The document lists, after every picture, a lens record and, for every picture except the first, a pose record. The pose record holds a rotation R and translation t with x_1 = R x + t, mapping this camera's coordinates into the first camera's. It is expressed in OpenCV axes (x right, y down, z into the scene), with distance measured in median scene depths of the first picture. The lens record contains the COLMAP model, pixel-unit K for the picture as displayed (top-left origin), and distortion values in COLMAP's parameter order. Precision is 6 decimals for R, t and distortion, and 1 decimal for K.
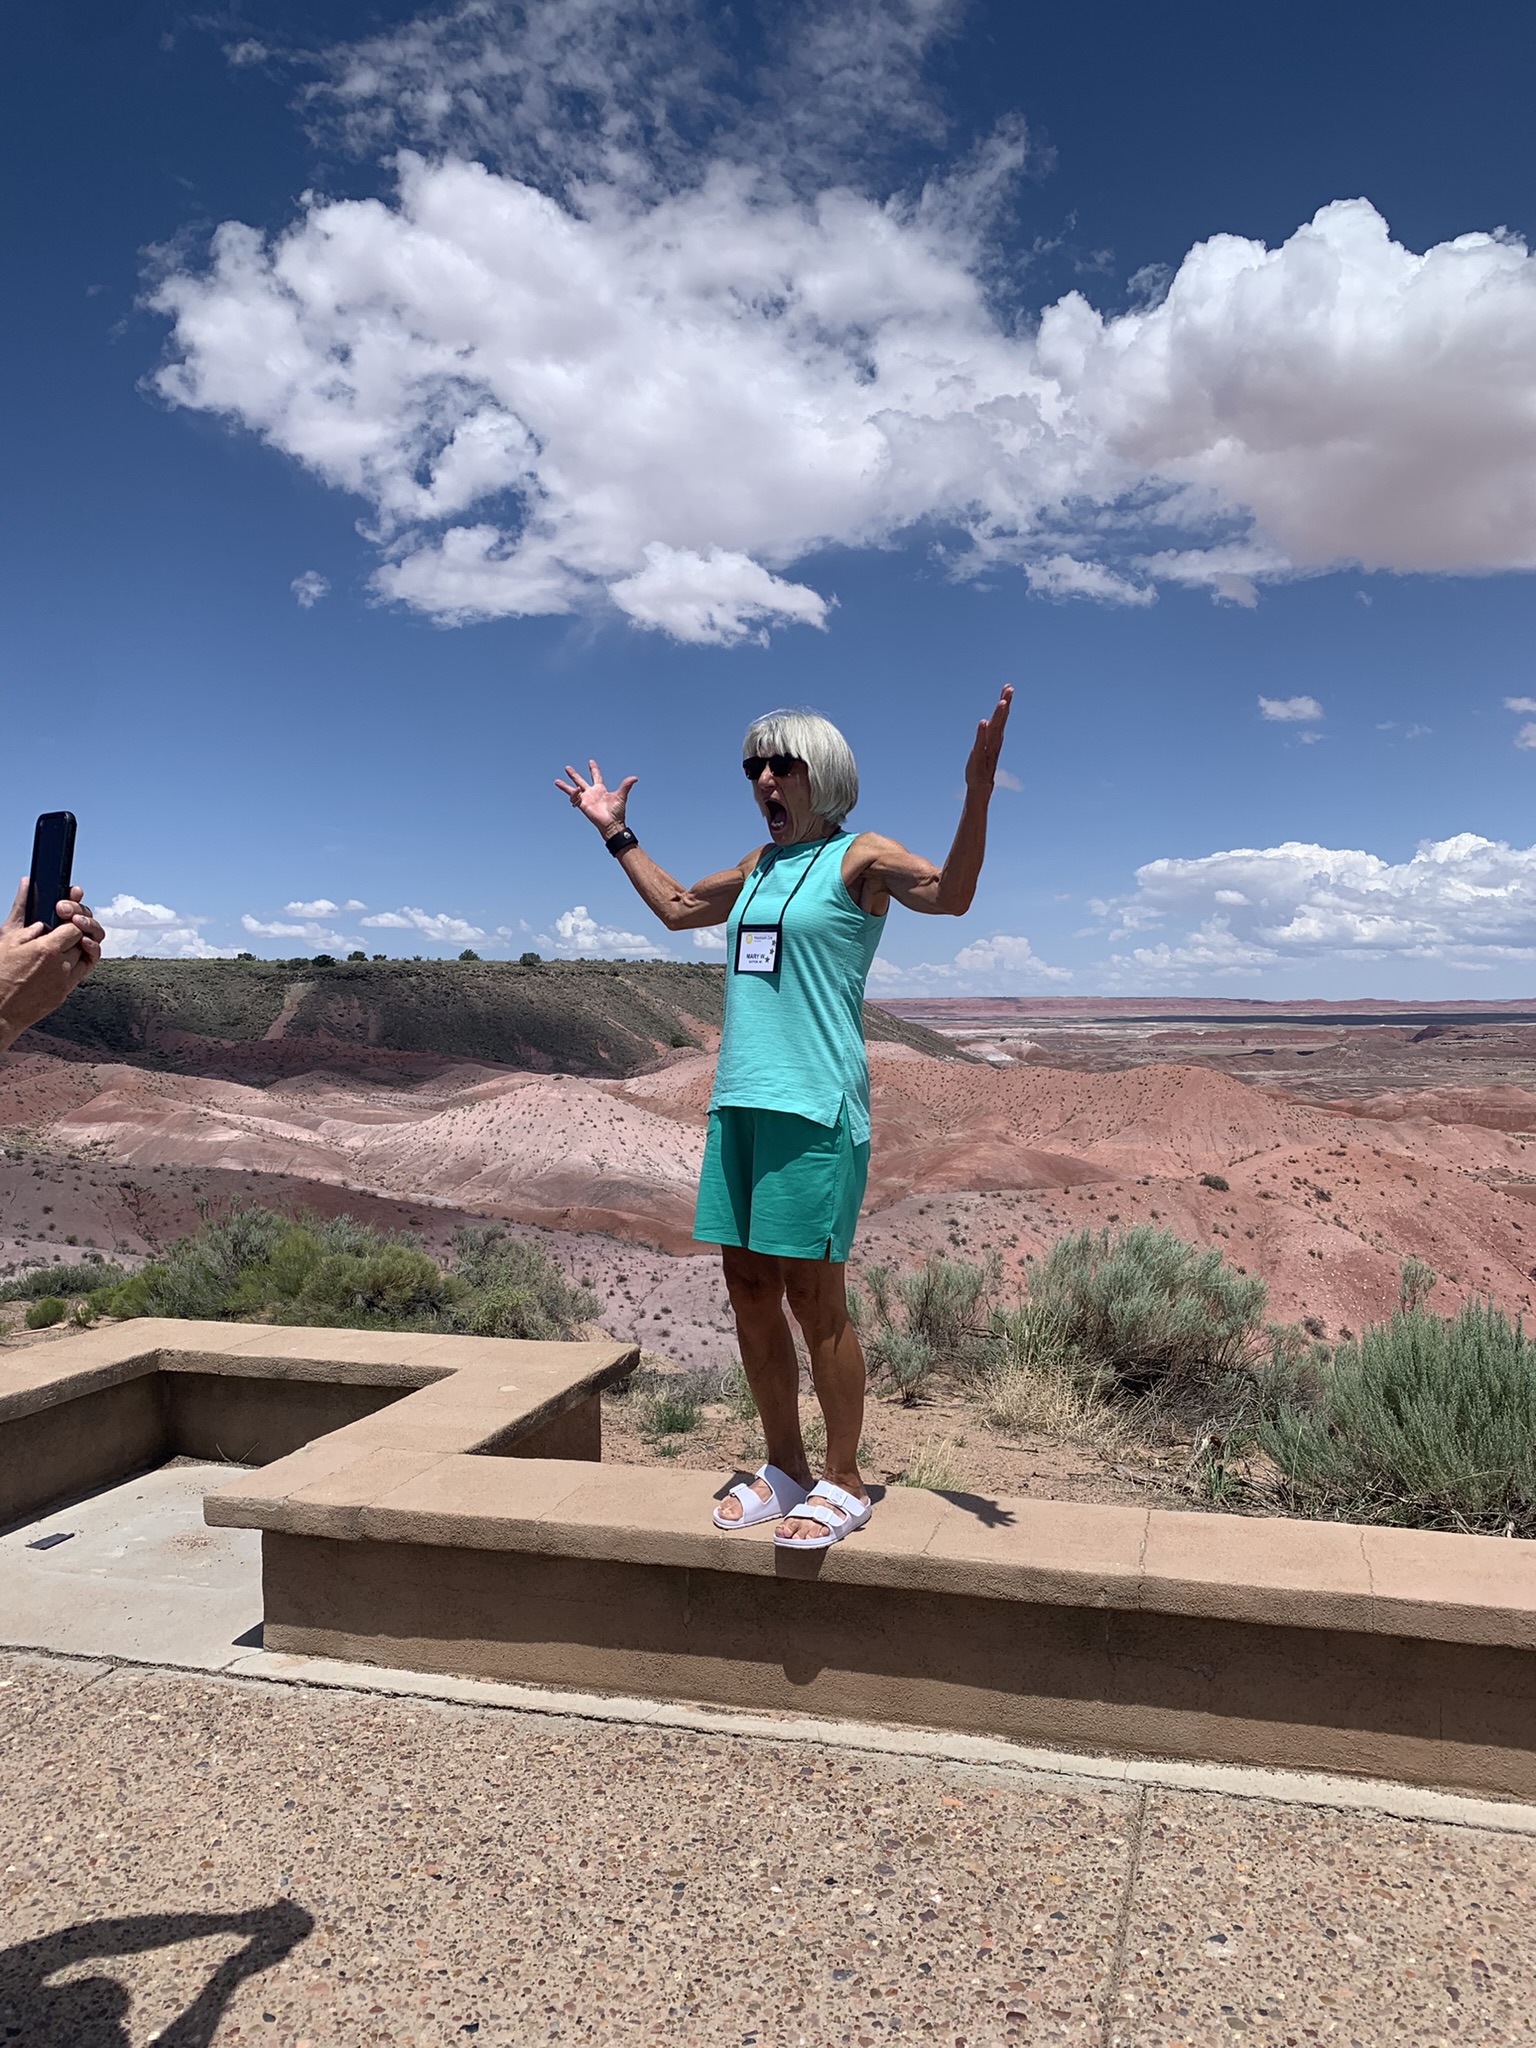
lens RADIAL K [[1557.3, 0, 768.0], [0, 1557.3, 1024.0], [0, 0, 1]] dist [0.109975, -0.202853]
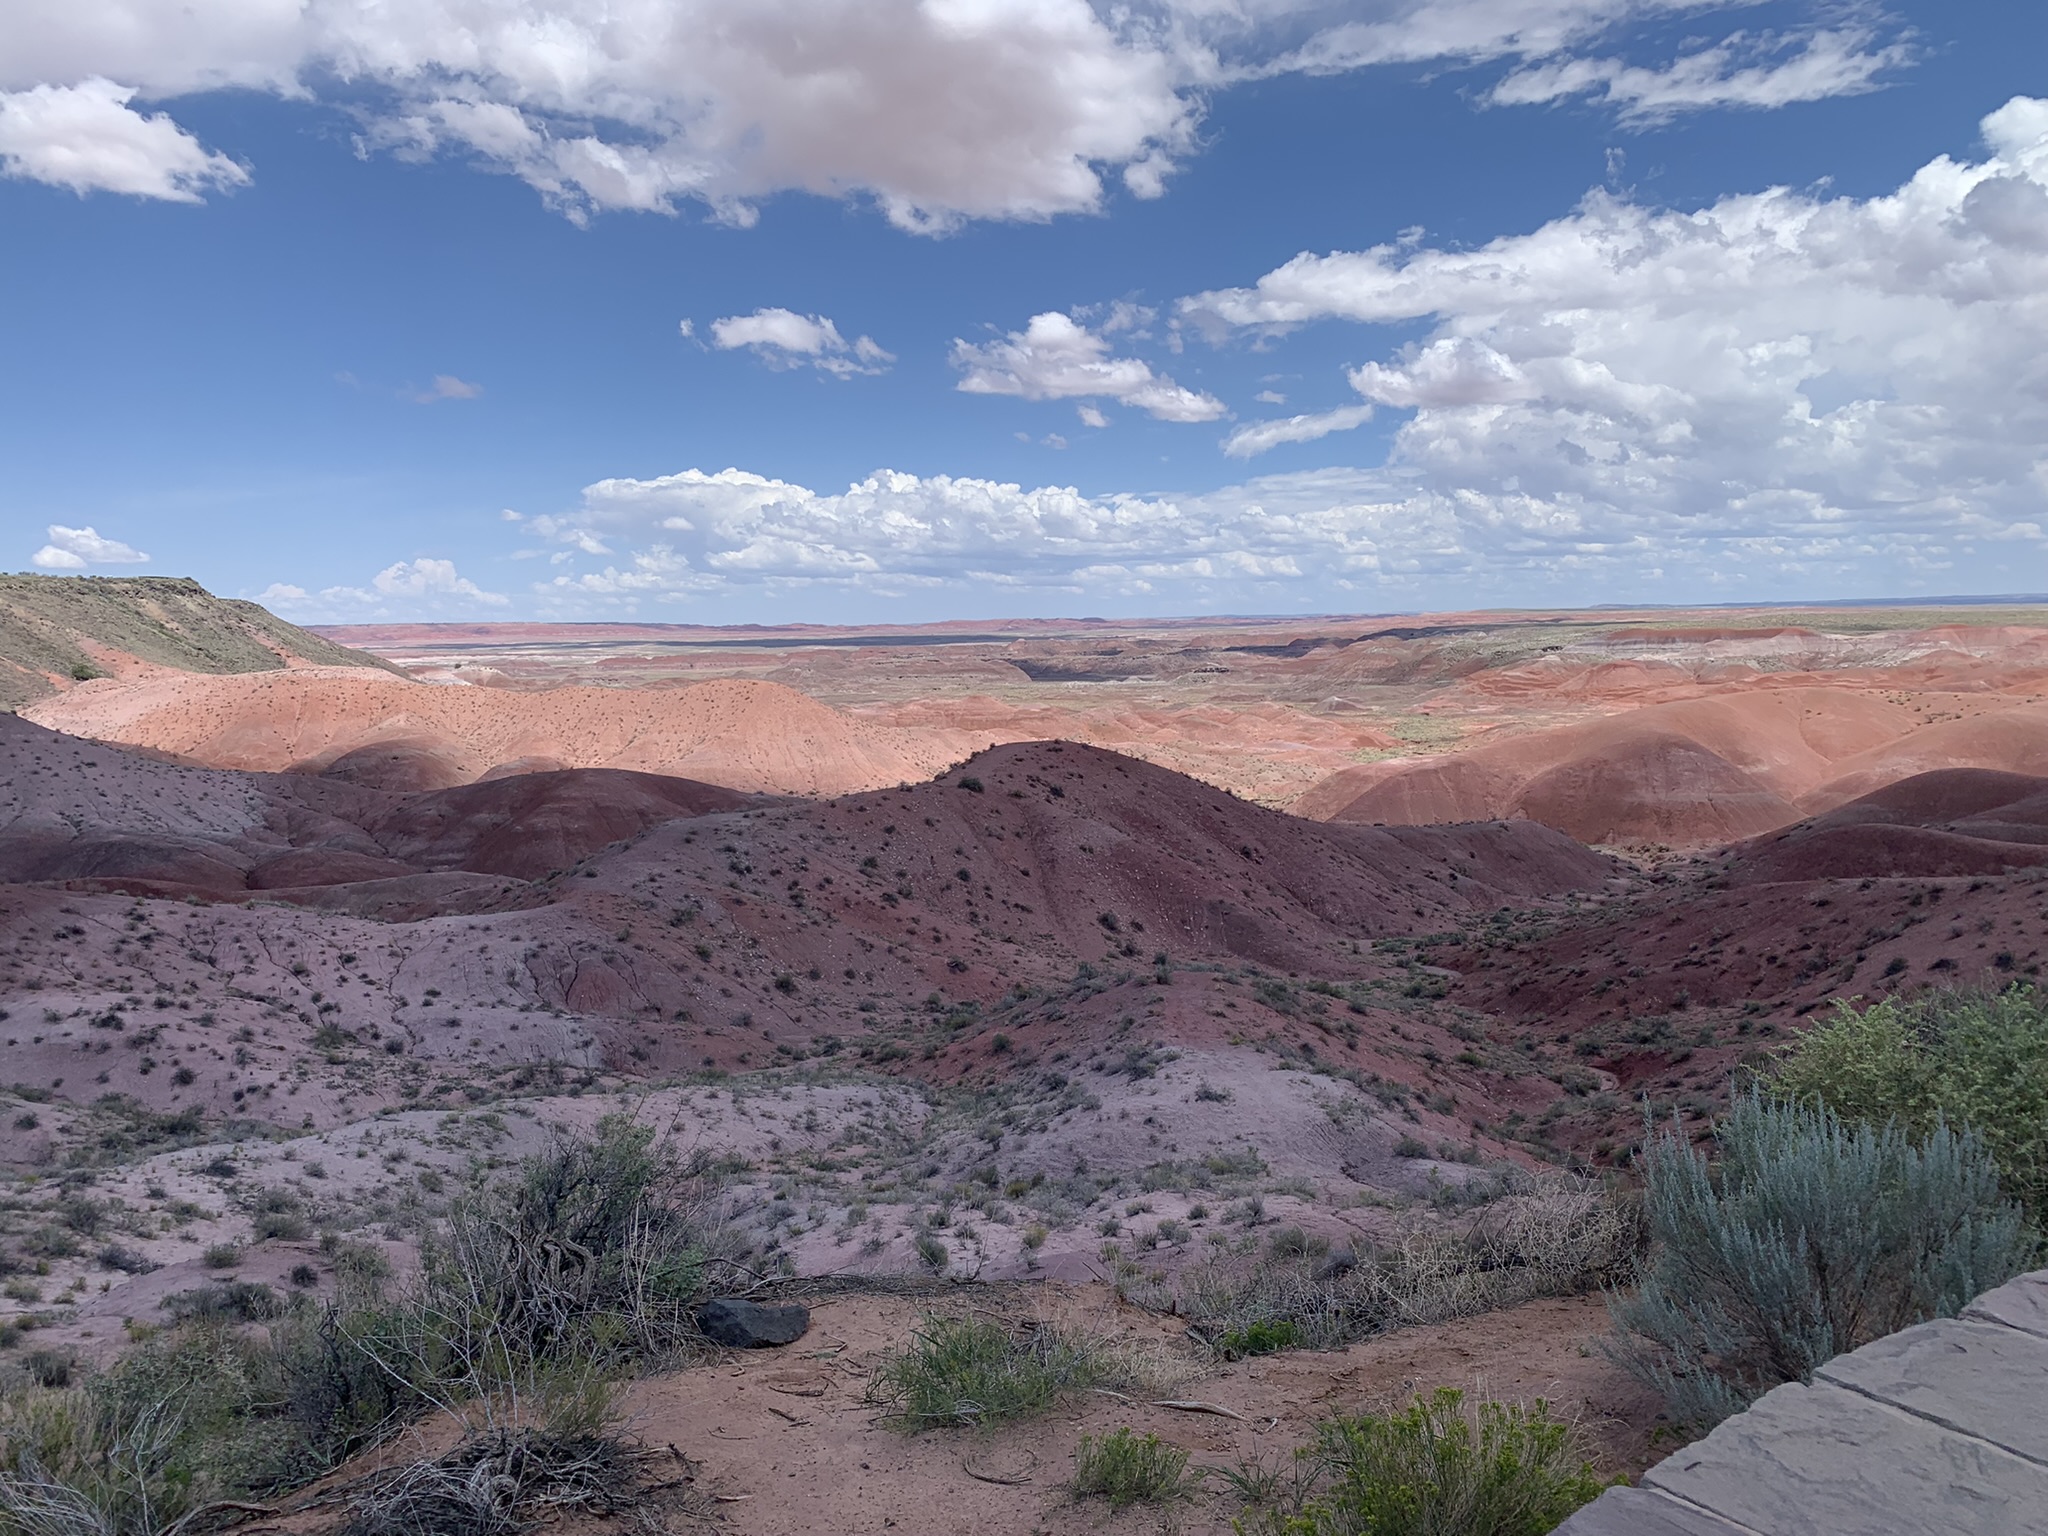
lens RADIAL K [[1557.3, 0, 1033.9], [0, 1557.3, 770.5], [0, 0, 1]] dist [0.109975, -0.202853]
pose [[0.868407, -0.055352, 0.492752, -0.070873], [0.017656, 0.996571, 0.080831, 0.008486], [-0.495537, -0.061494, 0.866407, 0.083193]]
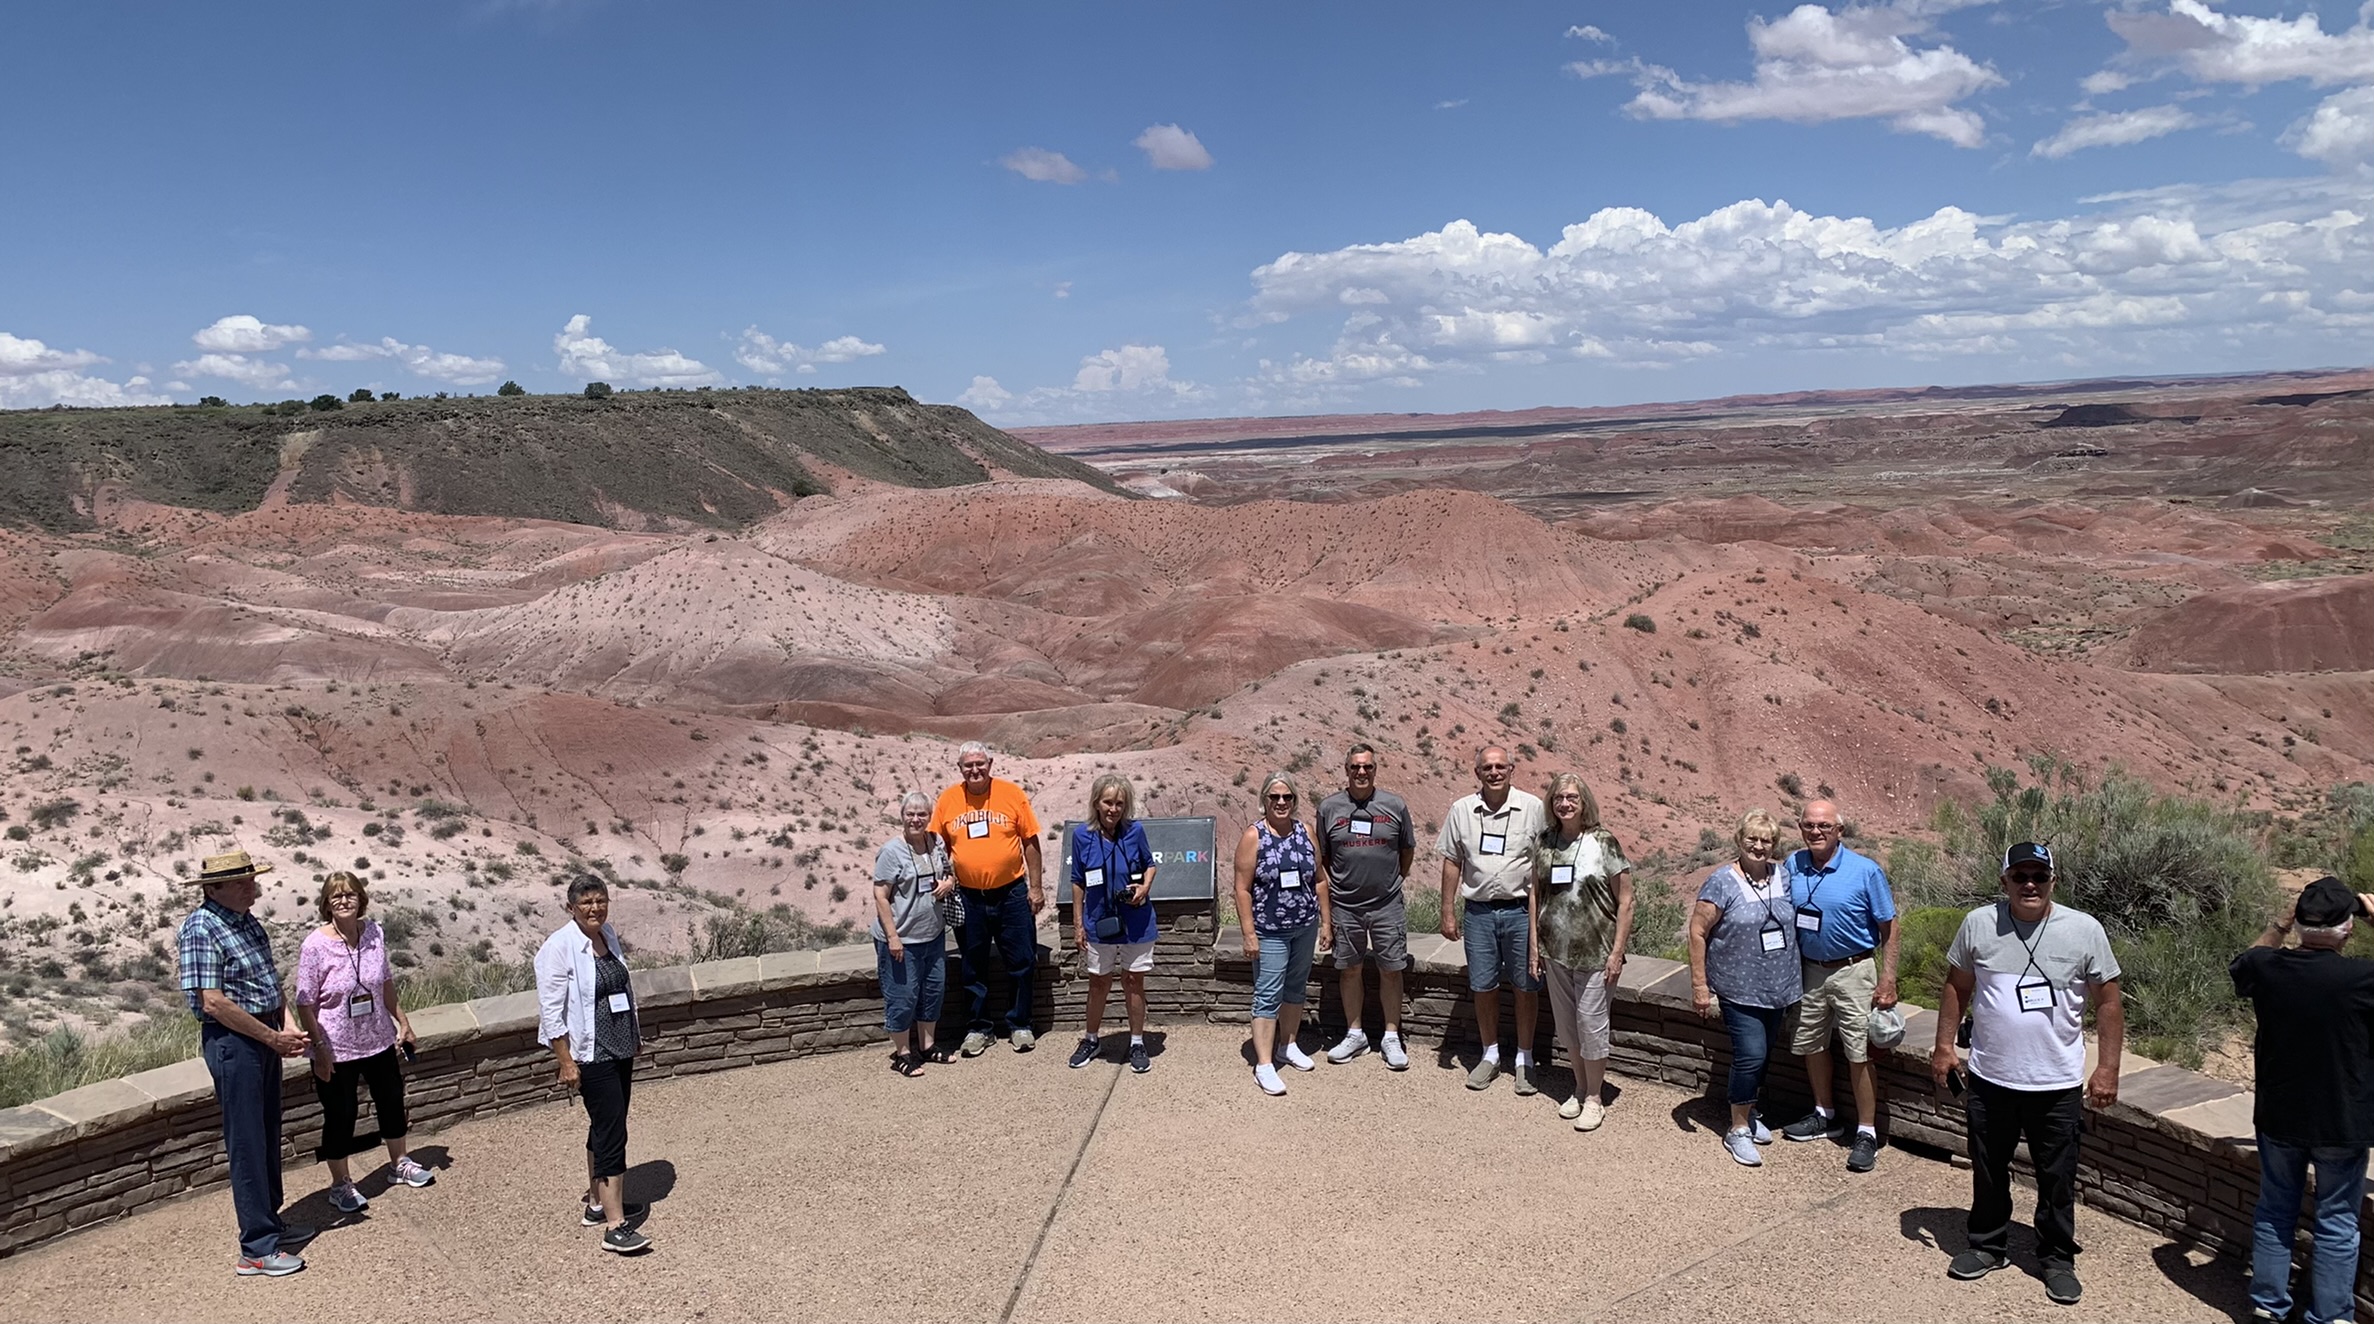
lens RADIAL K [[1827.2, 0, 1189.6], [0, 1827.2, 701.3], [0, 0, 1]] dist [0.130246, -0.274299]
pose [[0.983133, -0.064615, 0.171096, -0.059828], [0.041580, 0.989980, 0.134946, -0.000105], [-0.178101, -0.125555, 0.975969, 0.039927]]
